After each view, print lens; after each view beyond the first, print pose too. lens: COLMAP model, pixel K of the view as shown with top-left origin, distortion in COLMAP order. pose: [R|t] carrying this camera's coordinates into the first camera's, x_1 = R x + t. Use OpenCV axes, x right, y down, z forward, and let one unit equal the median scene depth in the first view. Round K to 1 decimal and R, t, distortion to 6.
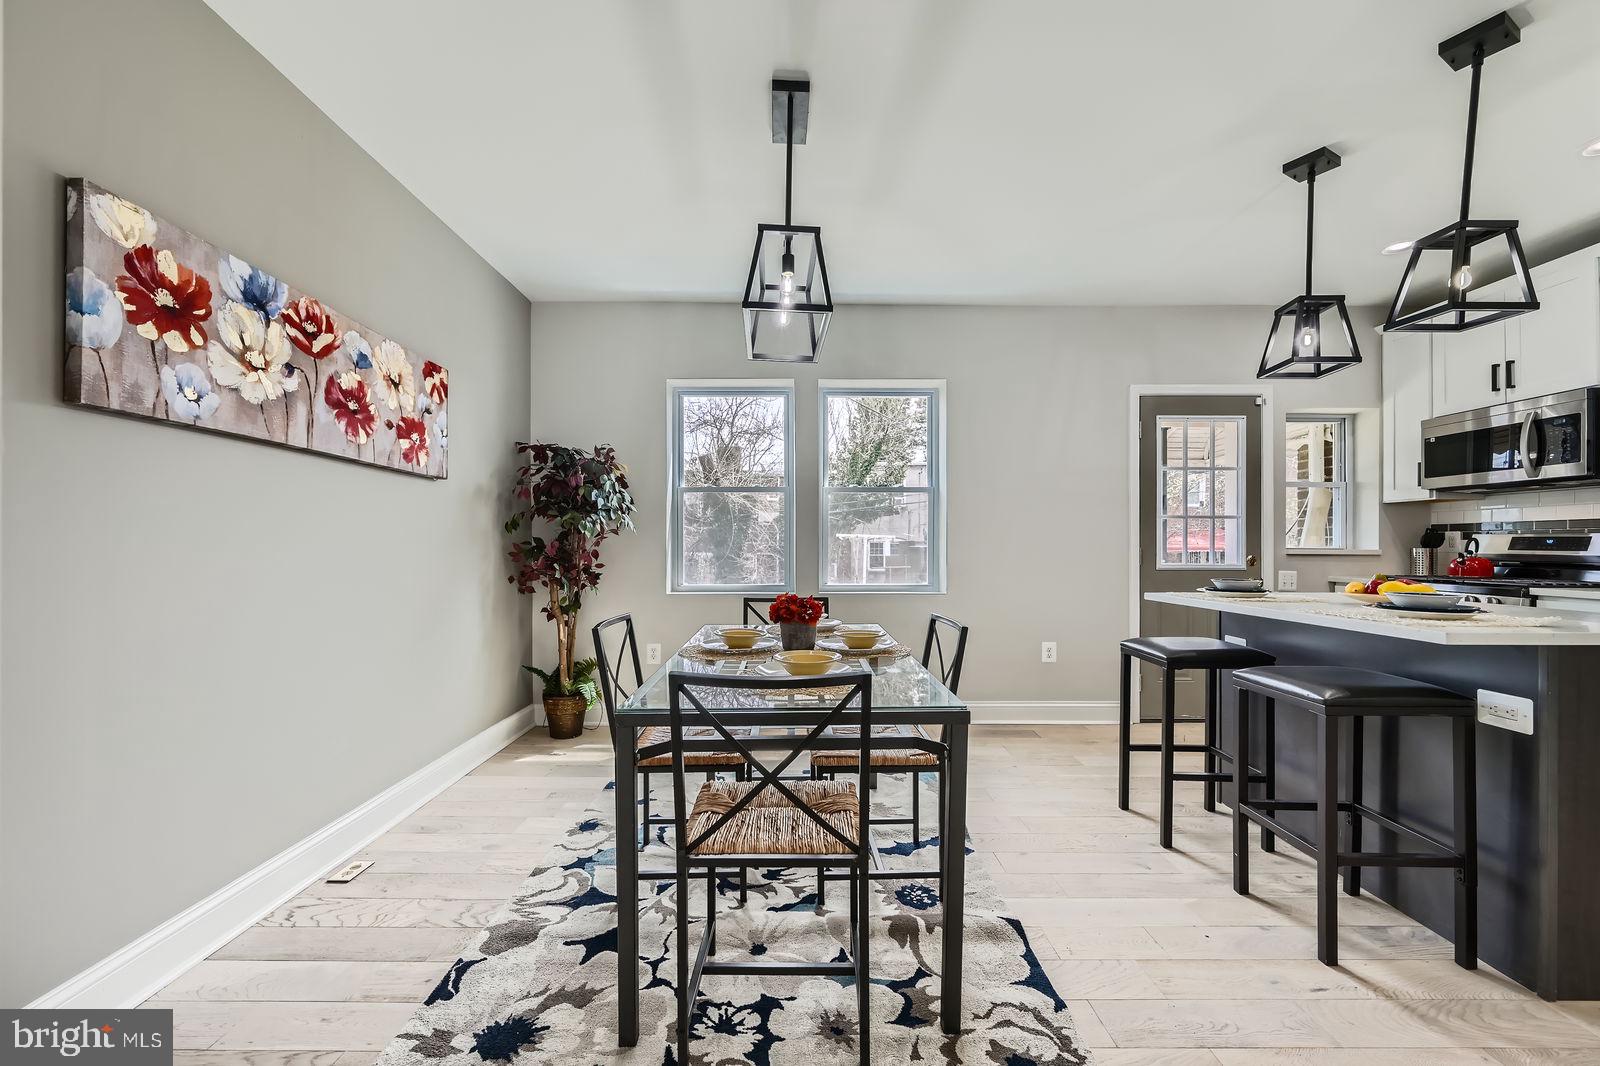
lens RADIAL K [[638.9, 0, 799.6], [0, 638.9, 543.0], [0, 0, 1]] dist [-0.000301, 0.000766]
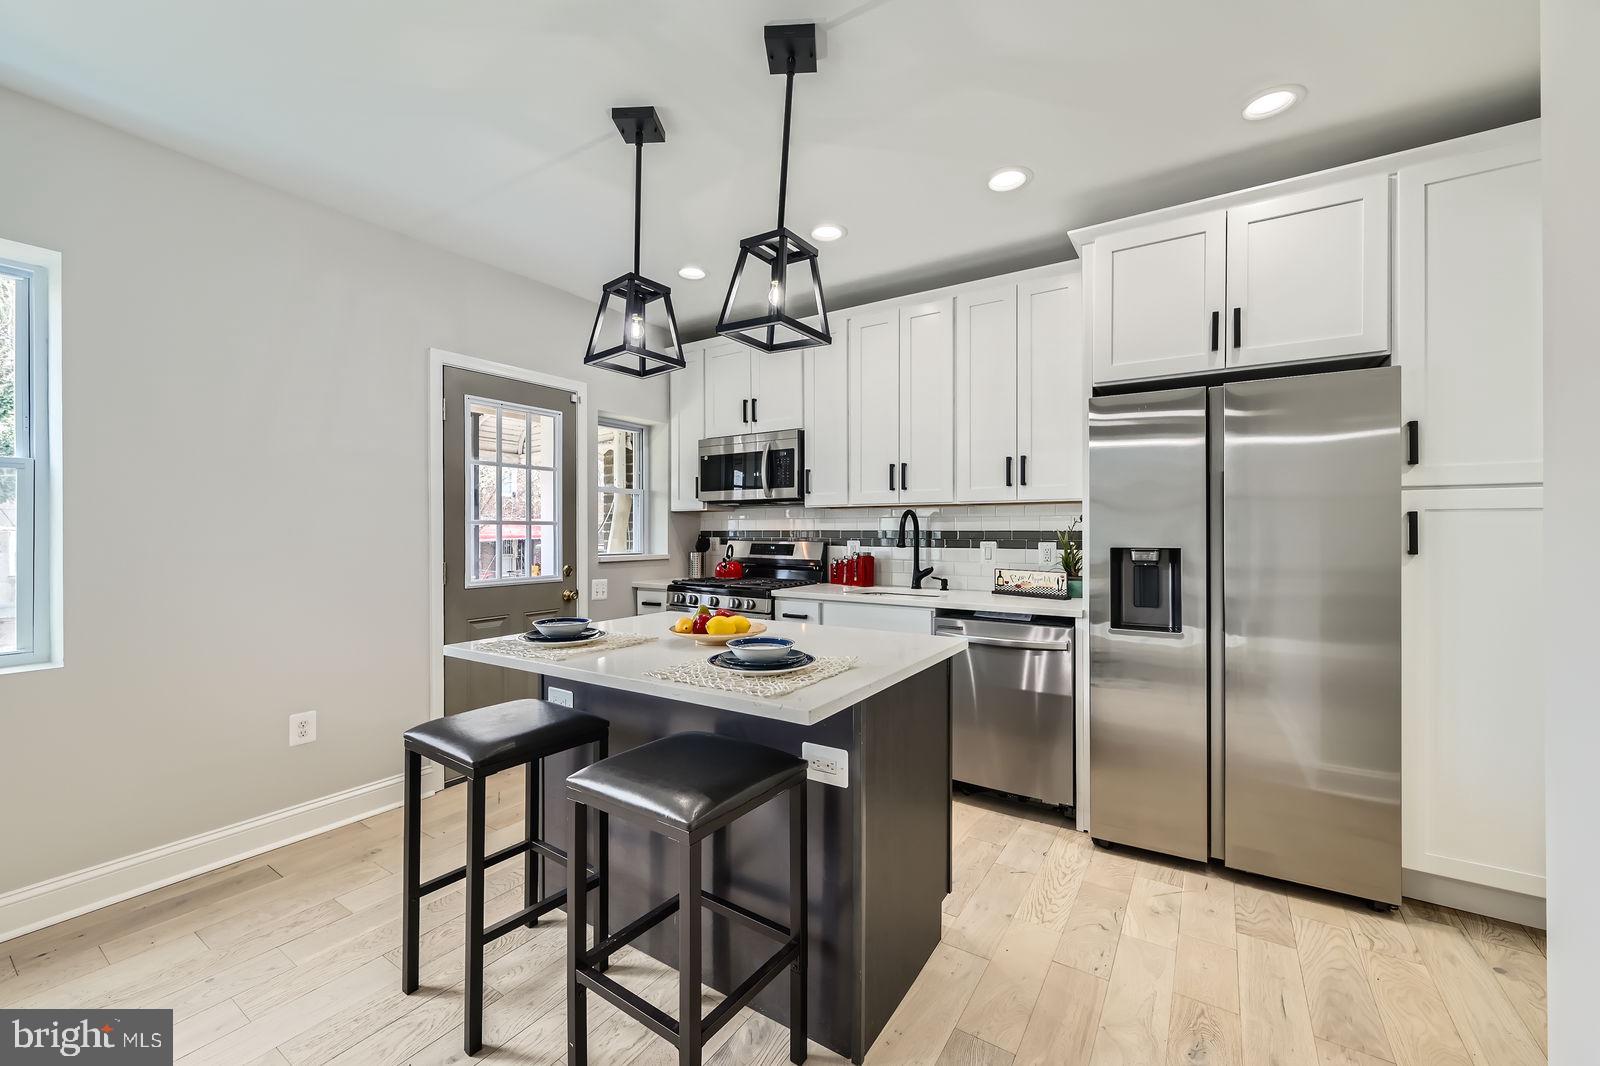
lens RADIAL K [[638.9, 0, 796.3], [0, 638.9, 530.6], [0, 0, 1]] dist [-0.000301, 0.000766]
pose [[0.557549, -0.001819, 0.830142, 0.176456], [-0.000808, 0.999996, 0.002734, -0.045021], [-0.830144, -0.002196, 0.557545, 0.295322]]
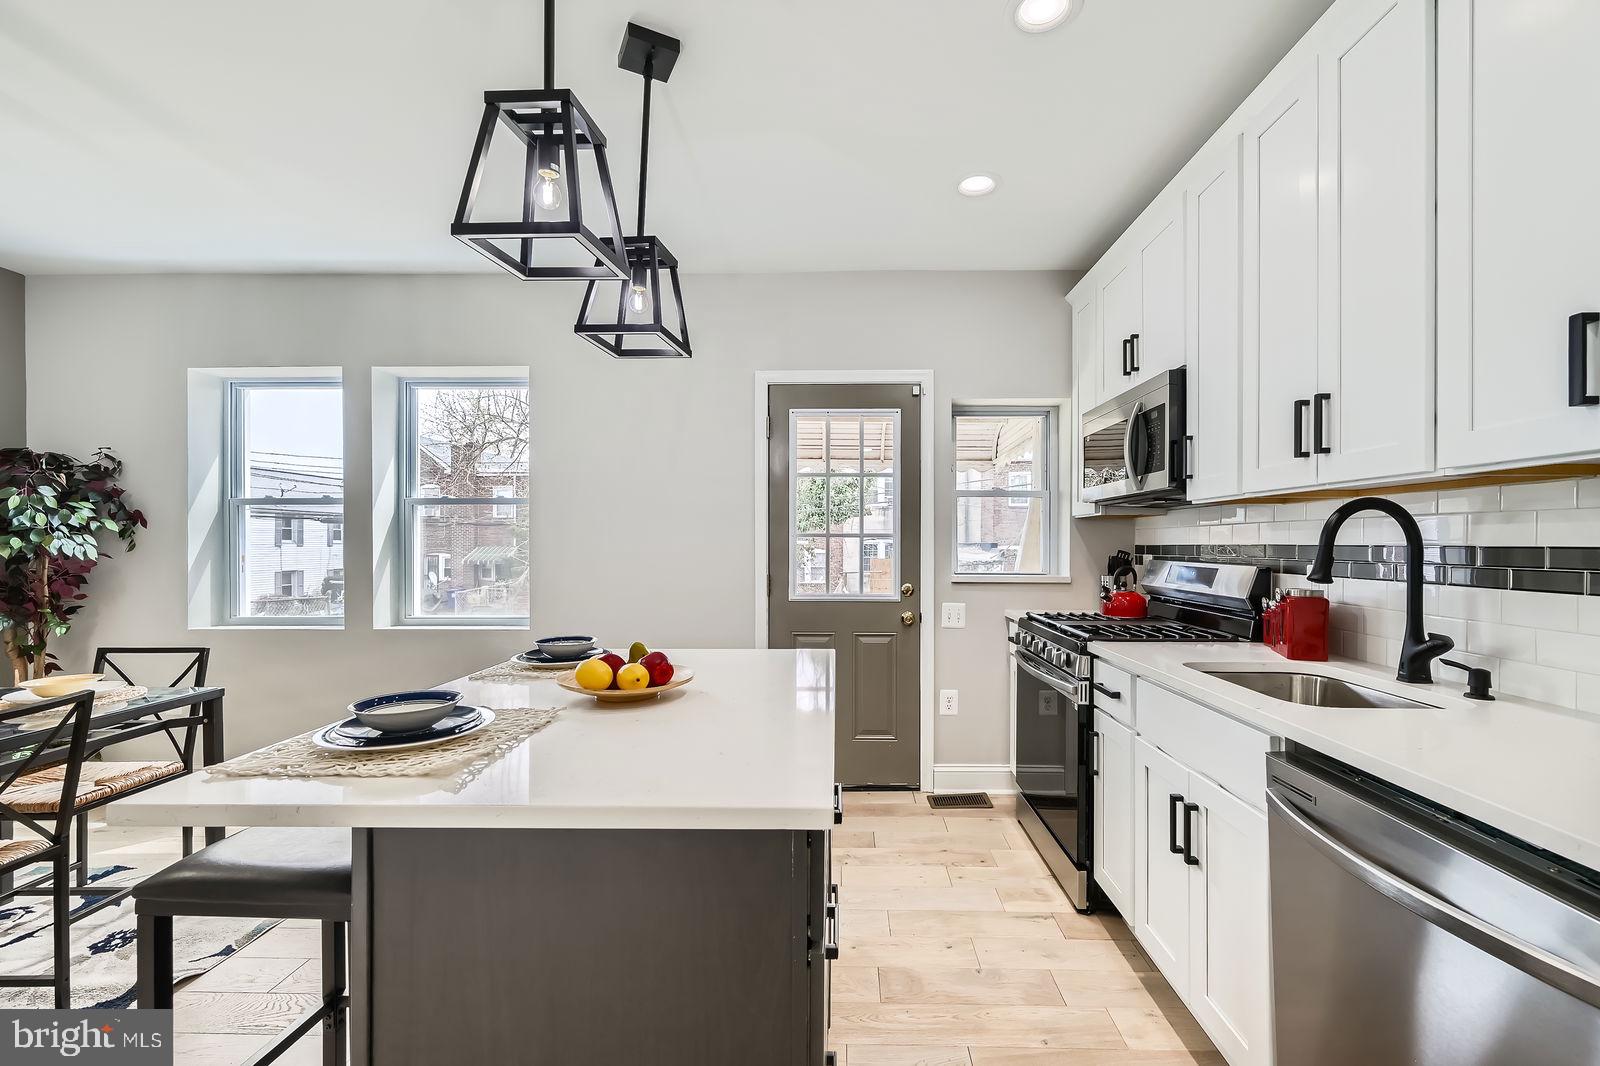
lens RADIAL K [[638.9, 0, 836.0], [0, 638.9, 547.0], [0, 0, 1]] dist [-0.000301, 0.000766]
pose [[0.999791, -0.000512, -0.020450, 0.867633], [0.000693, 0.999961, 0.008813, -0.045542], [0.020445, -0.008825, 0.999752, 0.261361]]
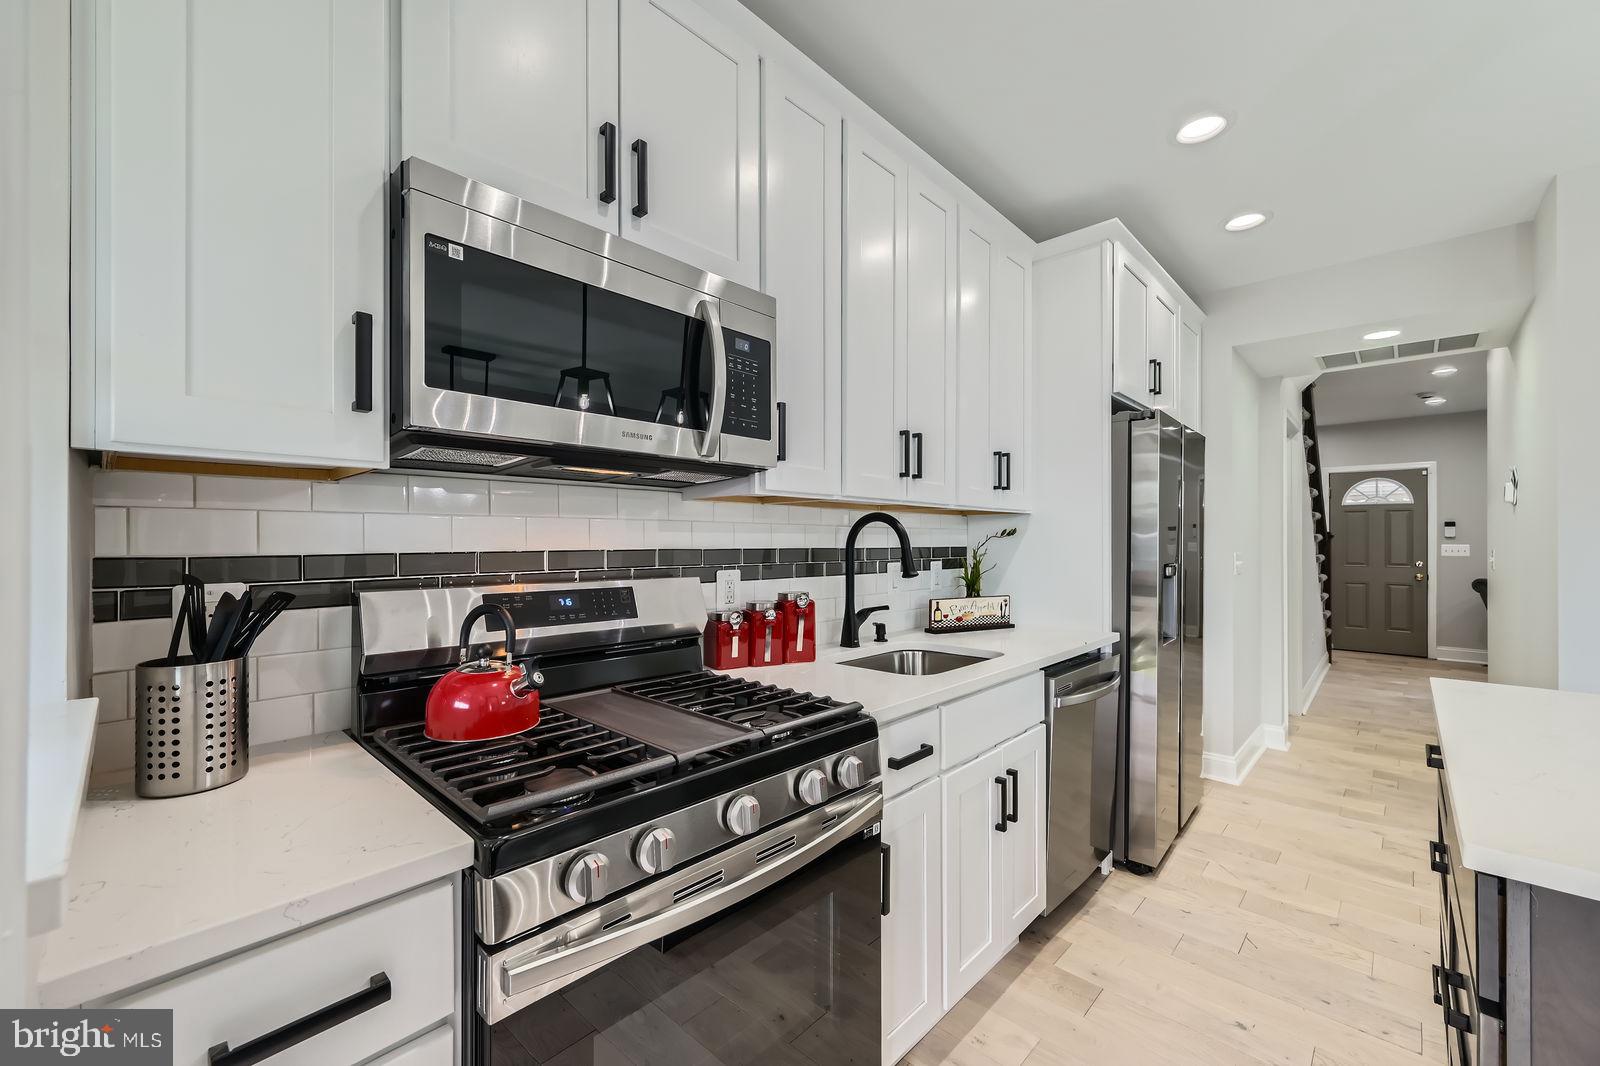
lens RADIAL K [[638.9, 0, 807.4], [0, 638.9, 536.4], [0, 0, 1]] dist [-0.000301, 0.000766]
pose [[-0.717952, 0.013728, 0.695957, 0.859972], [0.003354, 0.999862, -0.016263, -0.043028], [-0.696085, -0.009342, -0.717899, 1.347188]]
